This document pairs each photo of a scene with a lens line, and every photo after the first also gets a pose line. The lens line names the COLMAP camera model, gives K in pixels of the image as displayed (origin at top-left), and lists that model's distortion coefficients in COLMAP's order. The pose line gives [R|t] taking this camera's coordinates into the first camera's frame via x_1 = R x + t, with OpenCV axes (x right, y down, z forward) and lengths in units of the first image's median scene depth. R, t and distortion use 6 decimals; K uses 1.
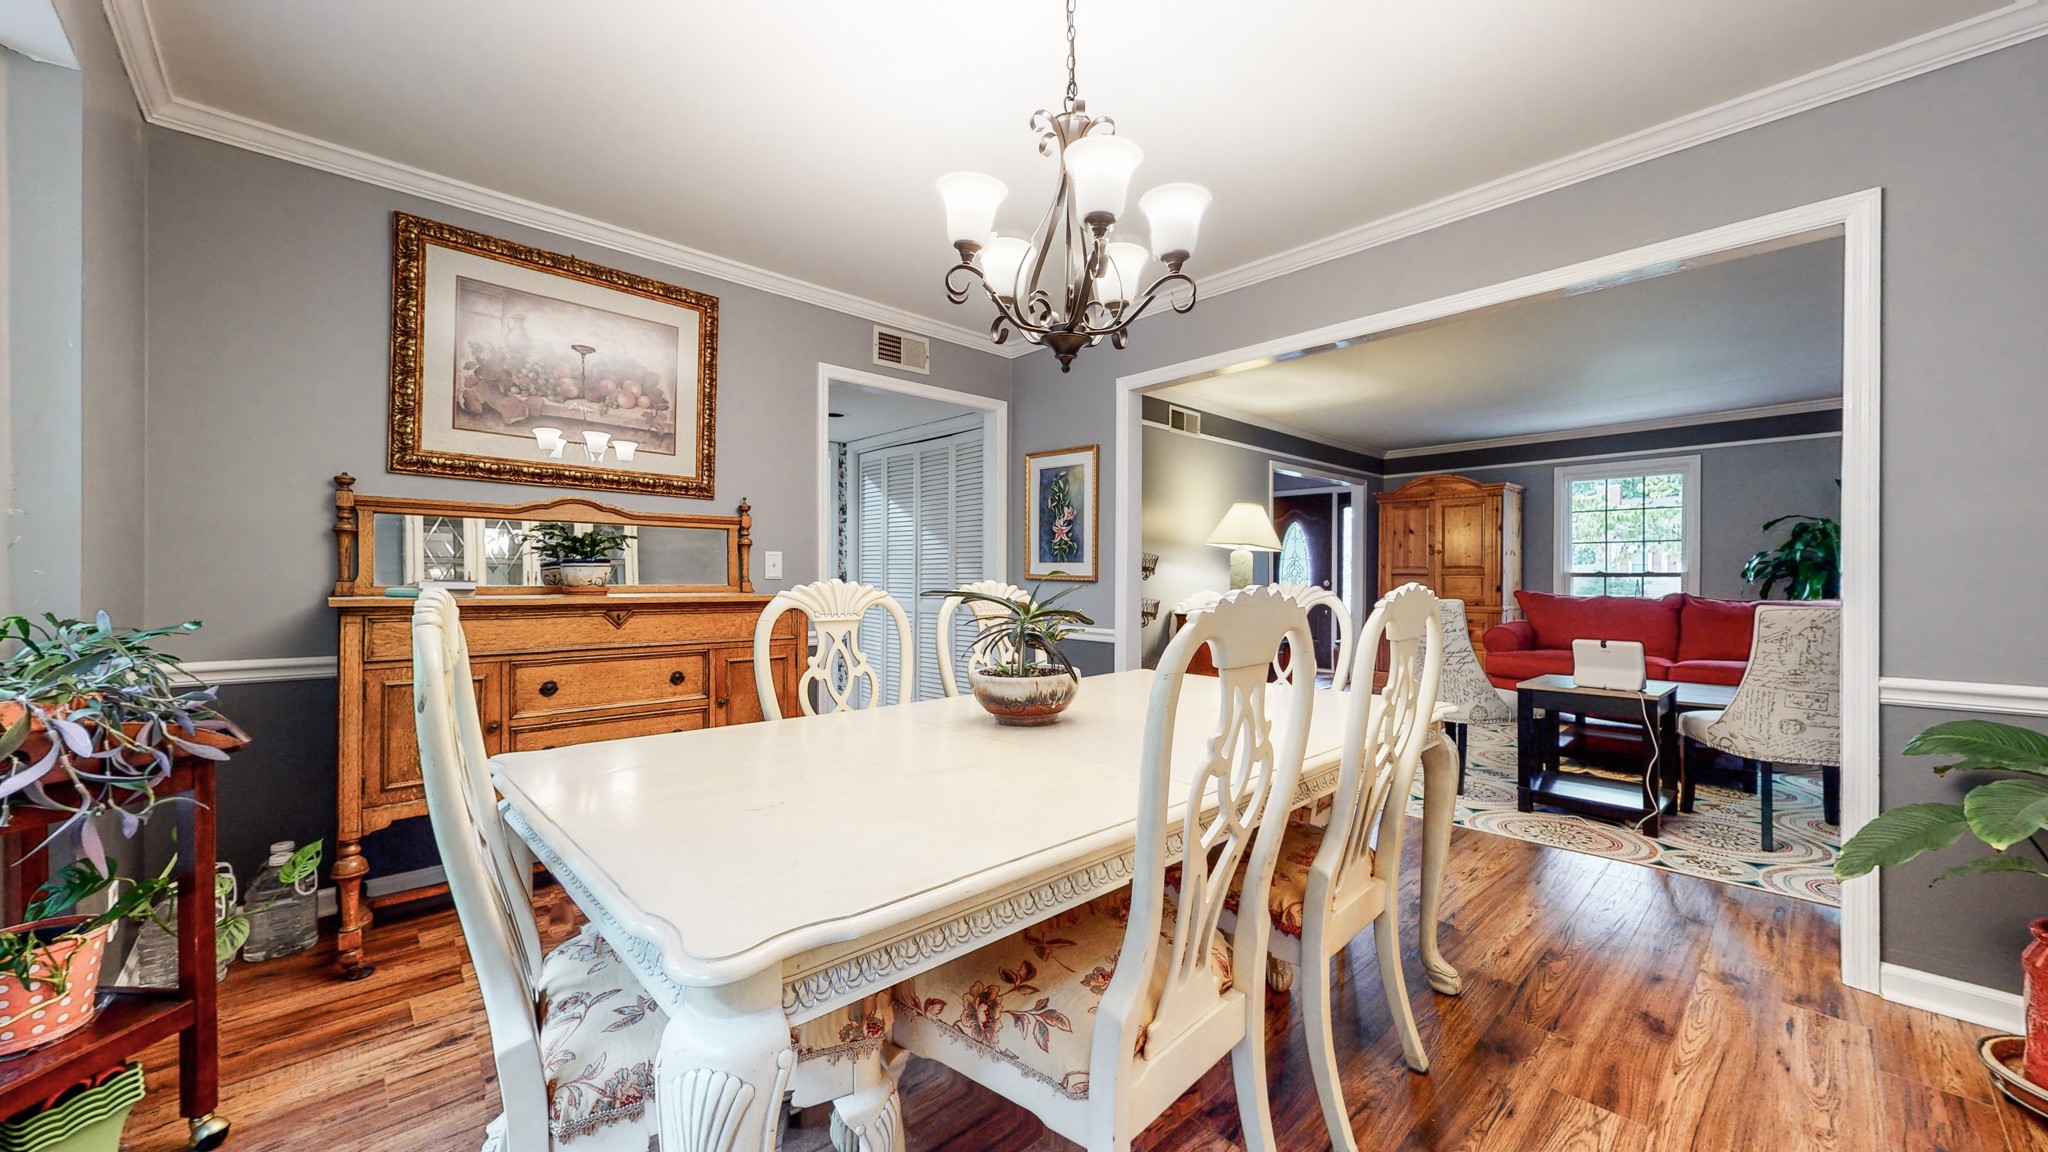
lens RADIAL K [[749.8, 0, 1037.9], [0, 749.8, 579.1], [0, 0, 1]] dist [0.000146, -0.000003]
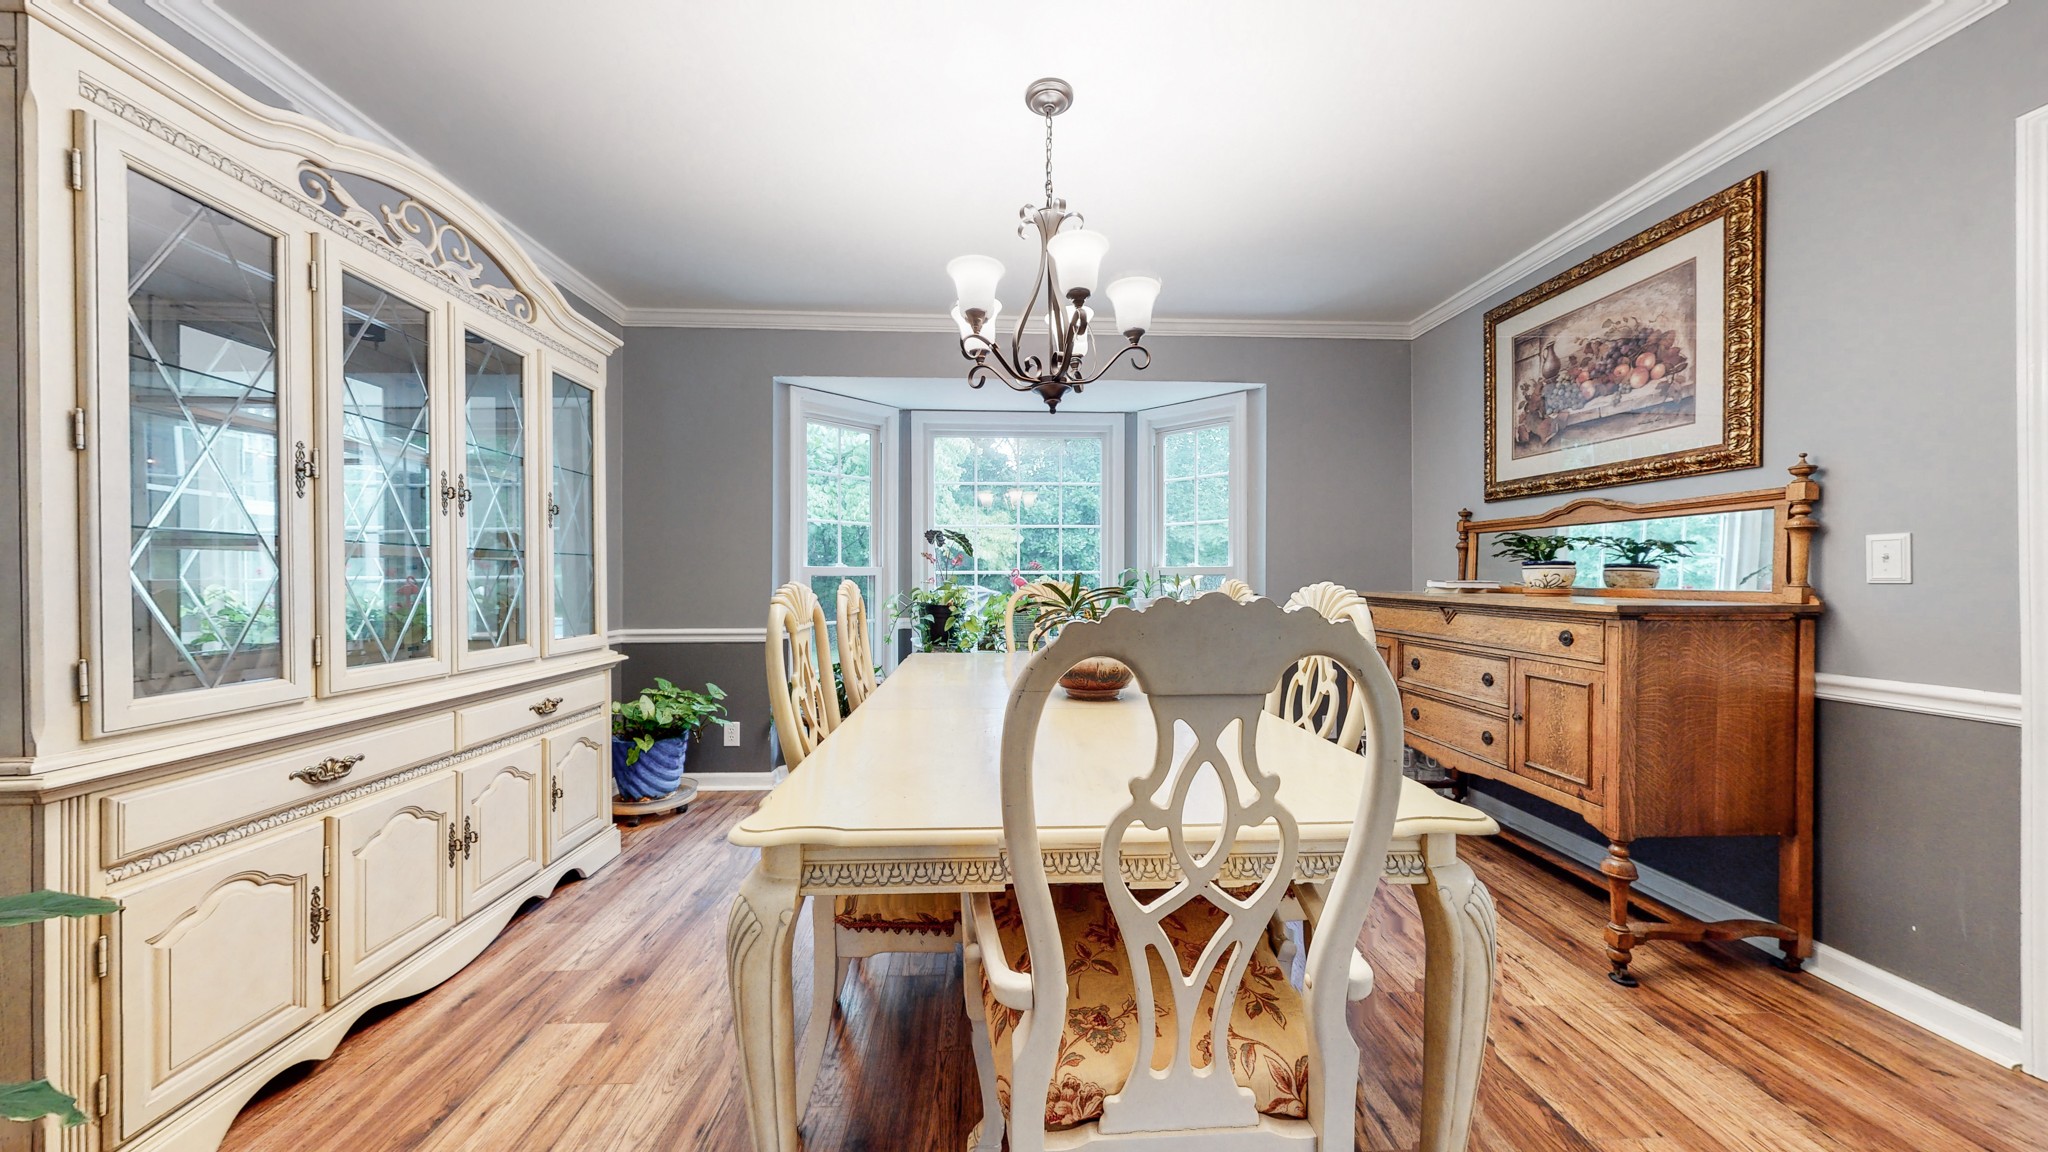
lens RADIAL K [[749.8, 0, 1037.9], [0, 749.8, 579.1], [0, 0, 1]] dist [0.000146, -0.000003]
pose [[-0.663148, -0.005234, -0.748470, 0.684767], [-0.008344, 0.999965, 0.000400, 0.003665], [0.748442, 0.006511, -0.663168, 1.250226]]
